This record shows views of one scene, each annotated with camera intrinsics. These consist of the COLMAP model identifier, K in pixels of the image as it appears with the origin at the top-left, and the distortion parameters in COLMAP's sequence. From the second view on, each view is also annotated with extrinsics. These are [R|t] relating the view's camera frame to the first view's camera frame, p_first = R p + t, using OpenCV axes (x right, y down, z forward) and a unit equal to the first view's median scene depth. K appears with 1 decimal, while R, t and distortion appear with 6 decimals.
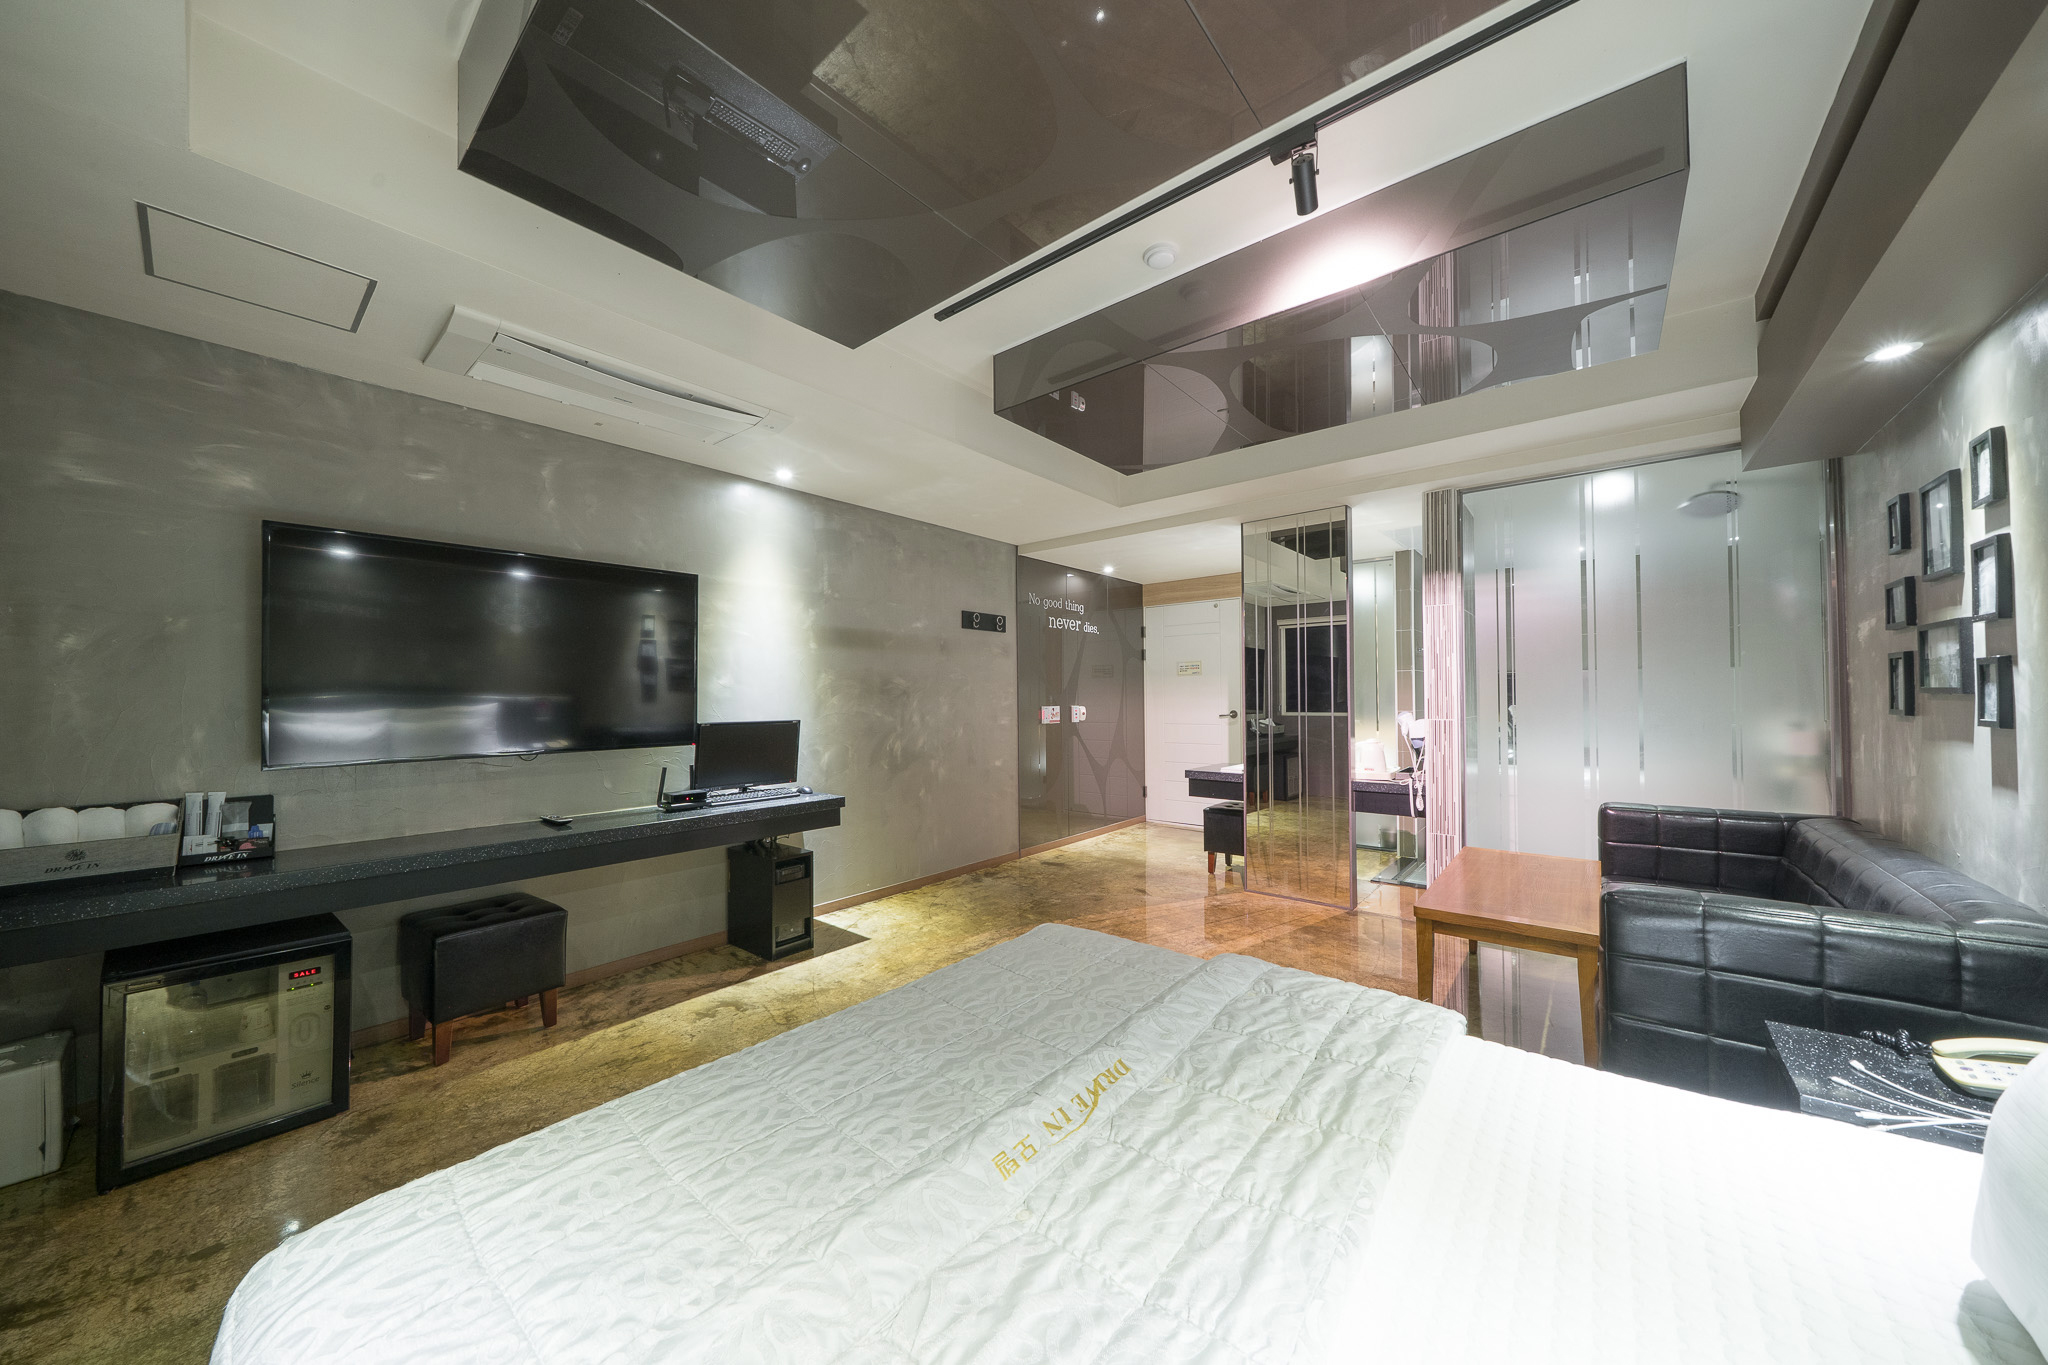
lens RADIAL K [[694.8, 0, 1024.0], [0, 694.8, 682.5], [0, 0, 1]] dist [-0.000642, 0.000015]
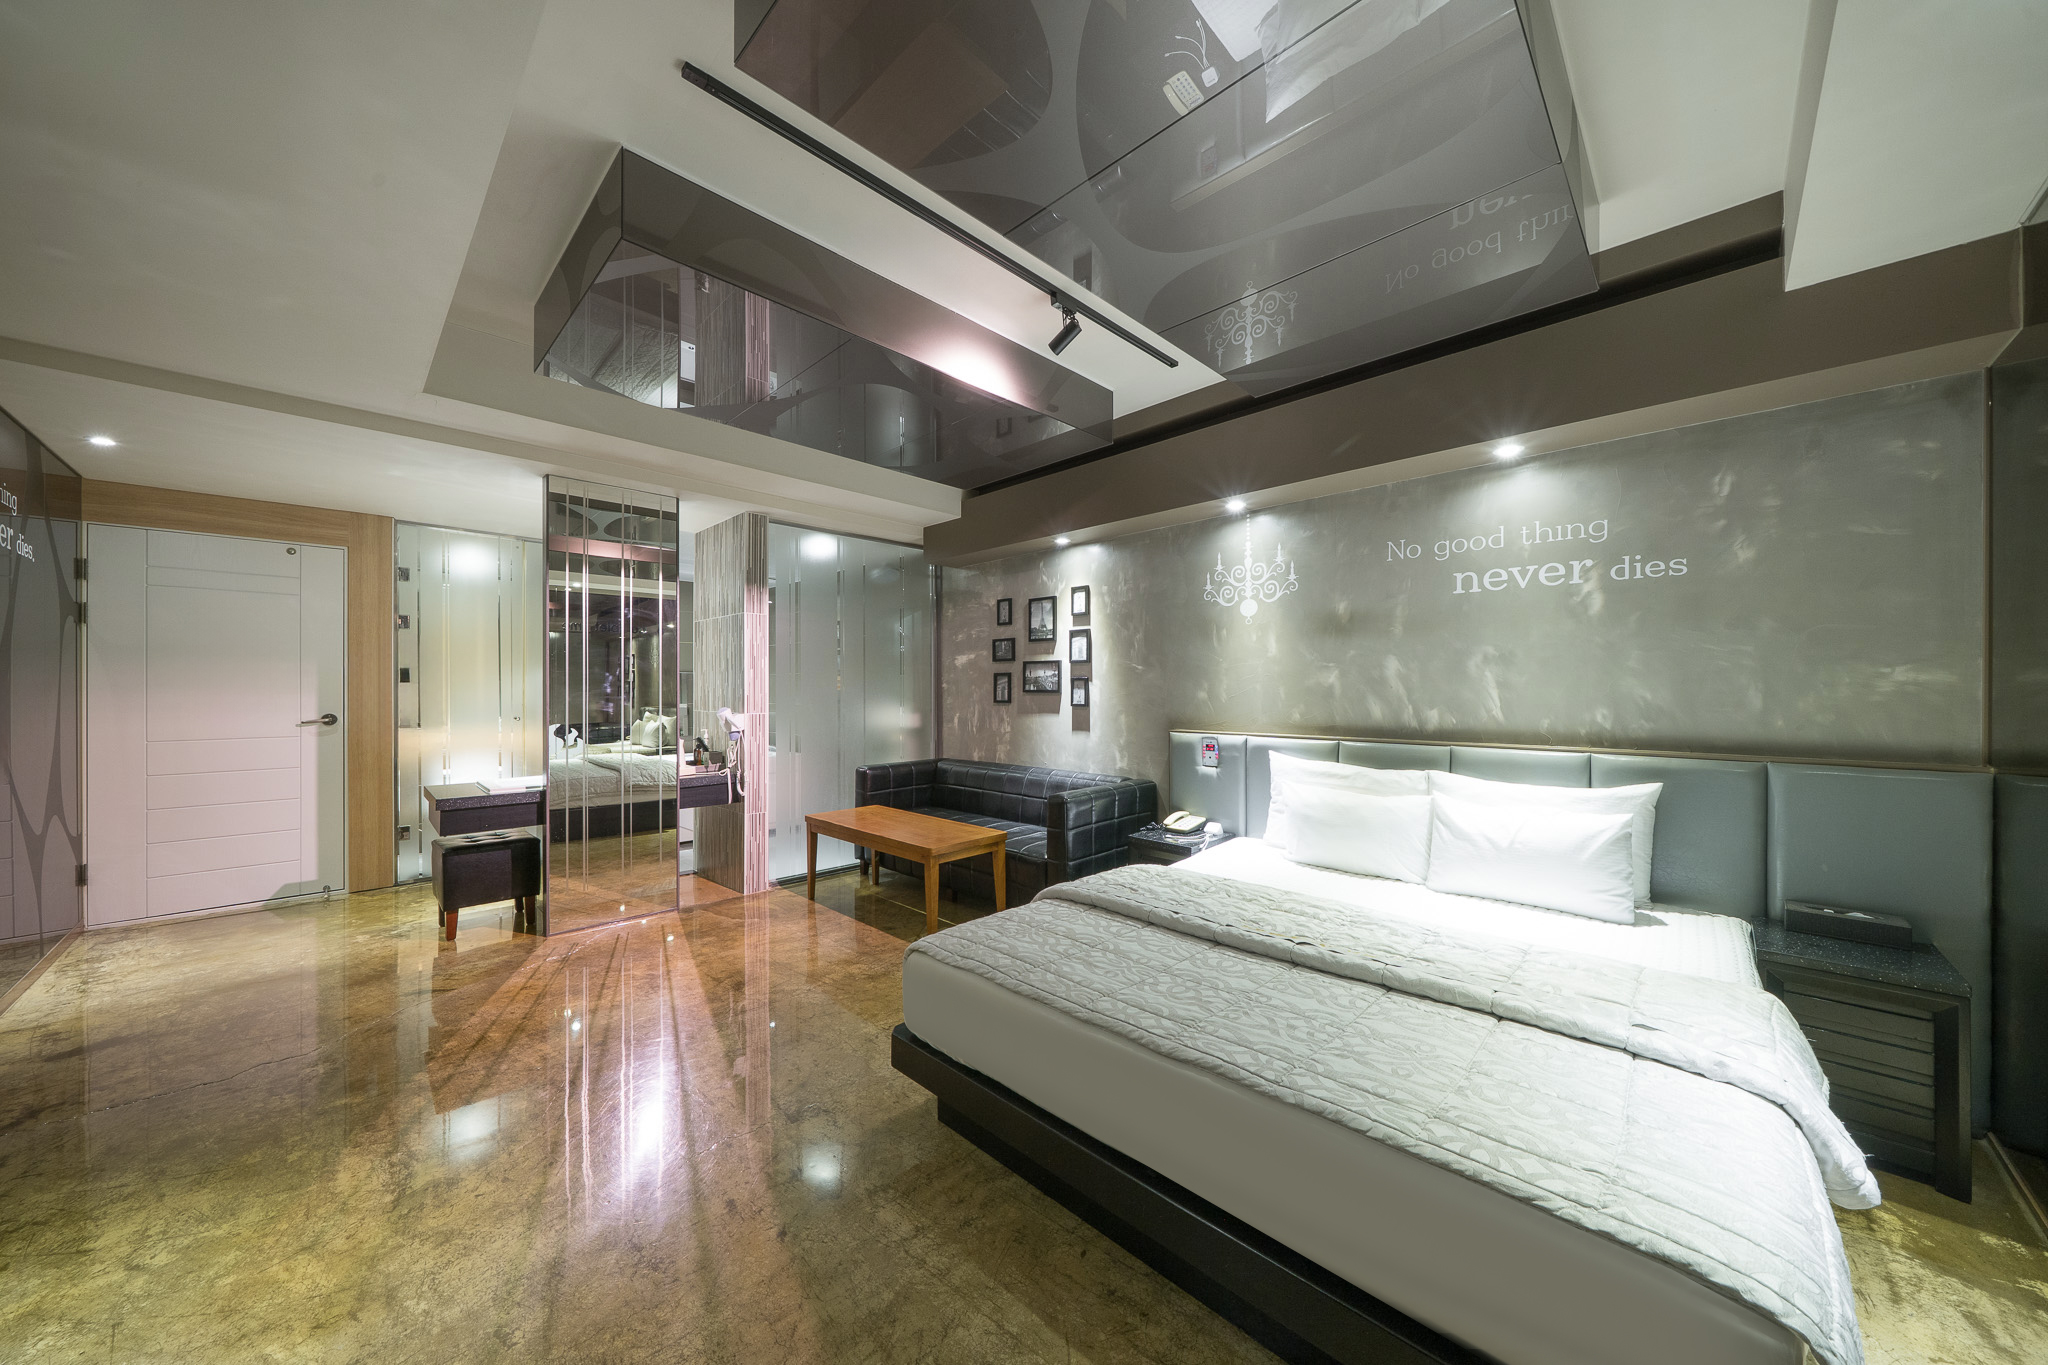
lens RADIAL K [[692.1, 0, 1015.6], [0, 692.1, 690.0], [0, 0, 1]] dist [-0.001906, -0.000020]
pose [[0.100321, 0.008479, 0.994919, -0.537475], [-0.020281, 0.999773, -0.006476, 0.014191], [-0.994748, -0.019528, 0.100470, 0.501302]]
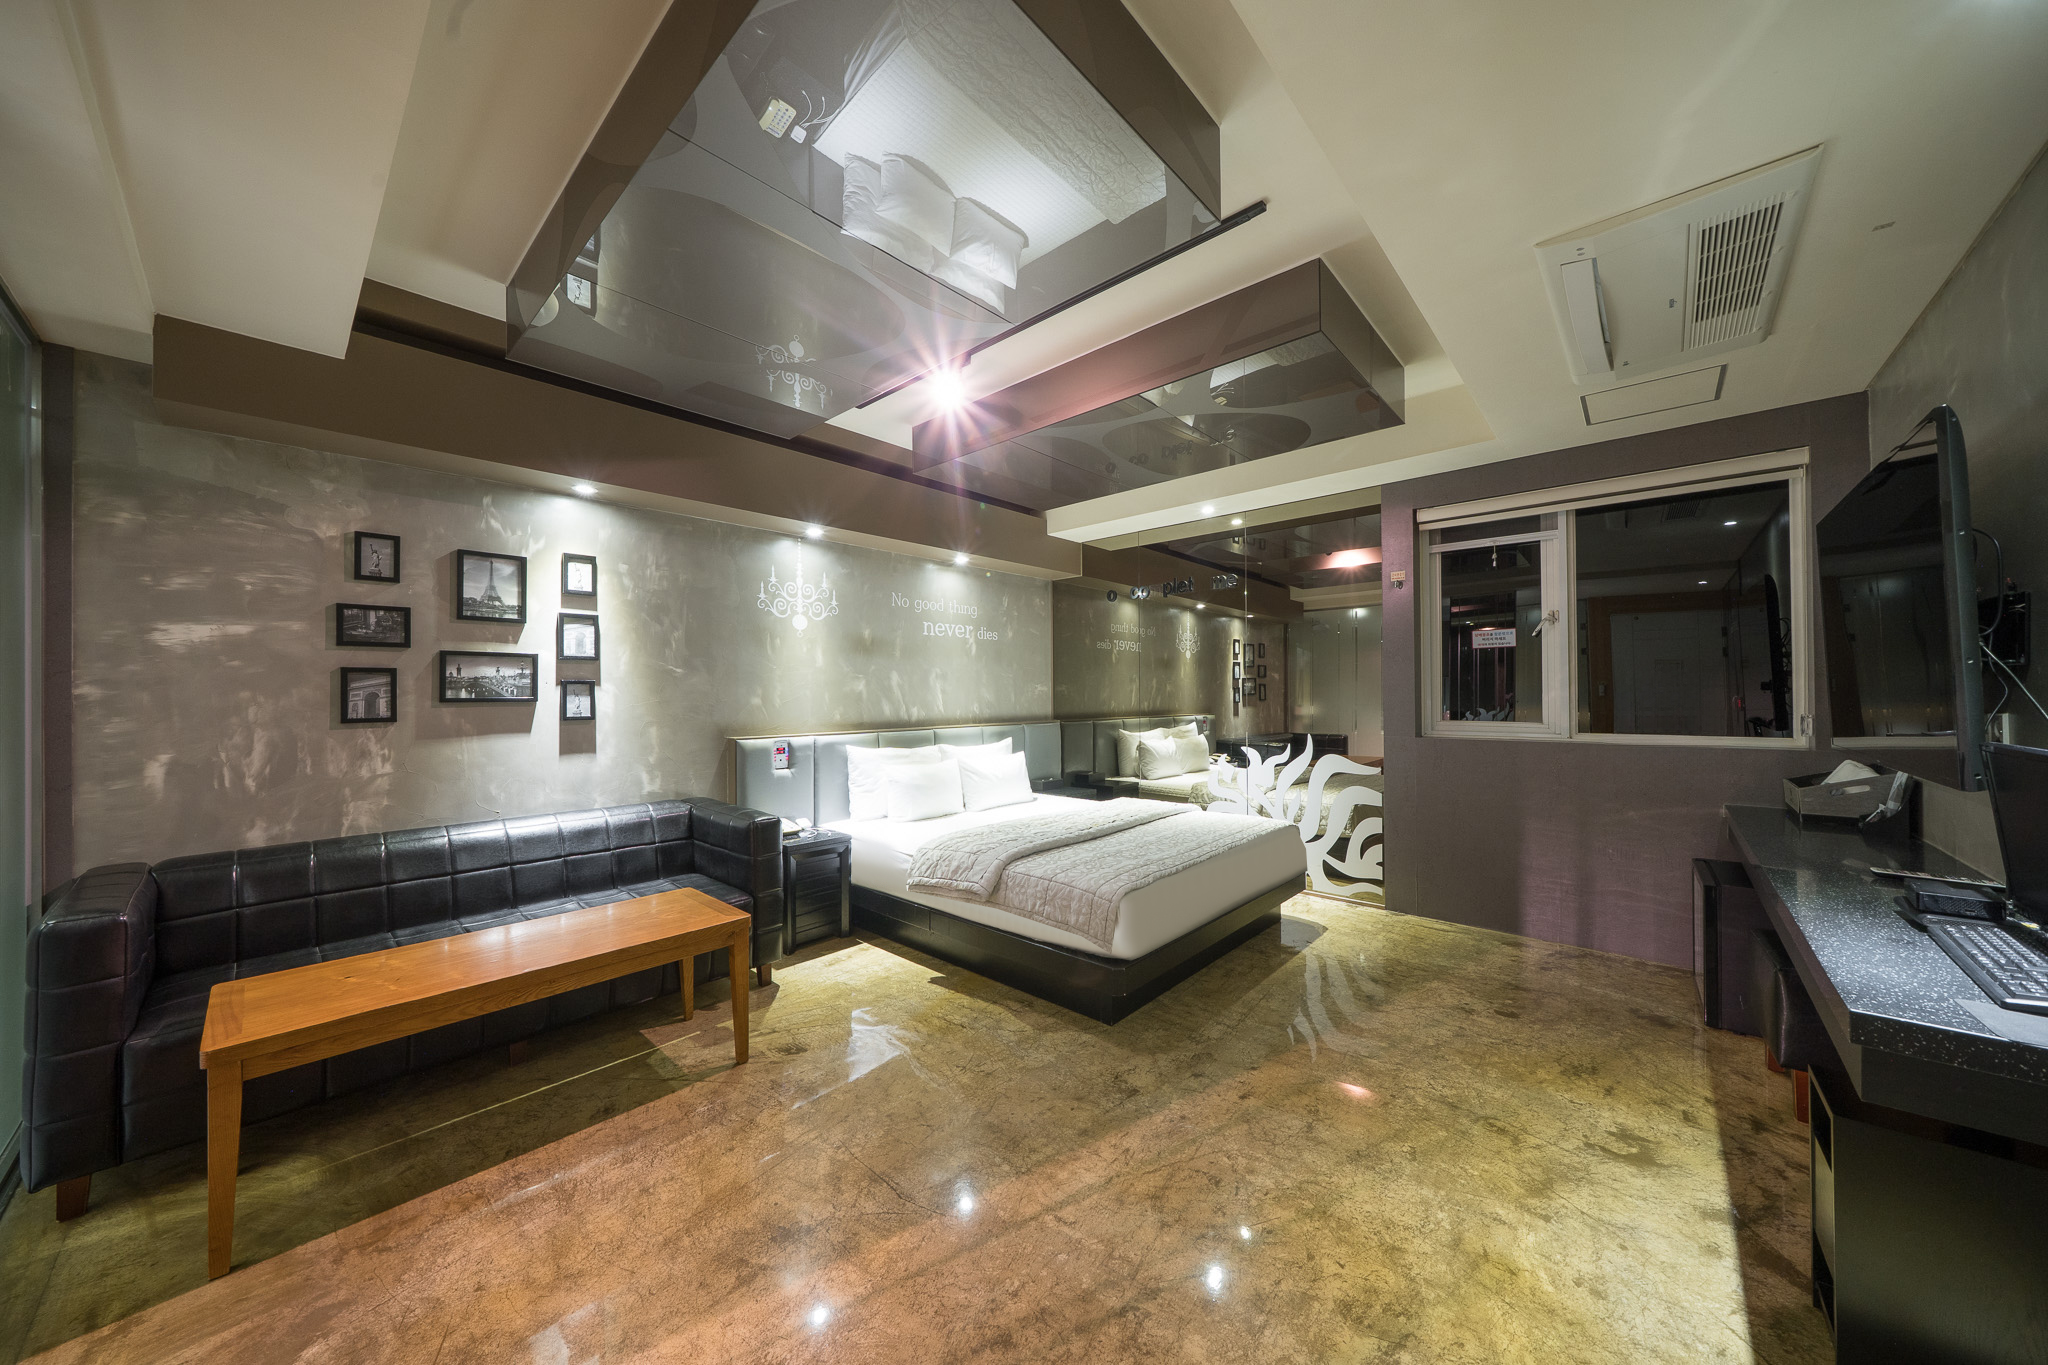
lens RADIAL K [[692.1, 0, 1015.6], [0, 692.1, 690.0], [0, 0, 1]] dist [-0.001906, -0.000020]
pose [[-0.998254, 0.015632, 0.056966, 0.093640], [0.014247, 0.999595, -0.024652, 0.024596], [-0.057328, -0.023797, -0.998072, 1.382807]]
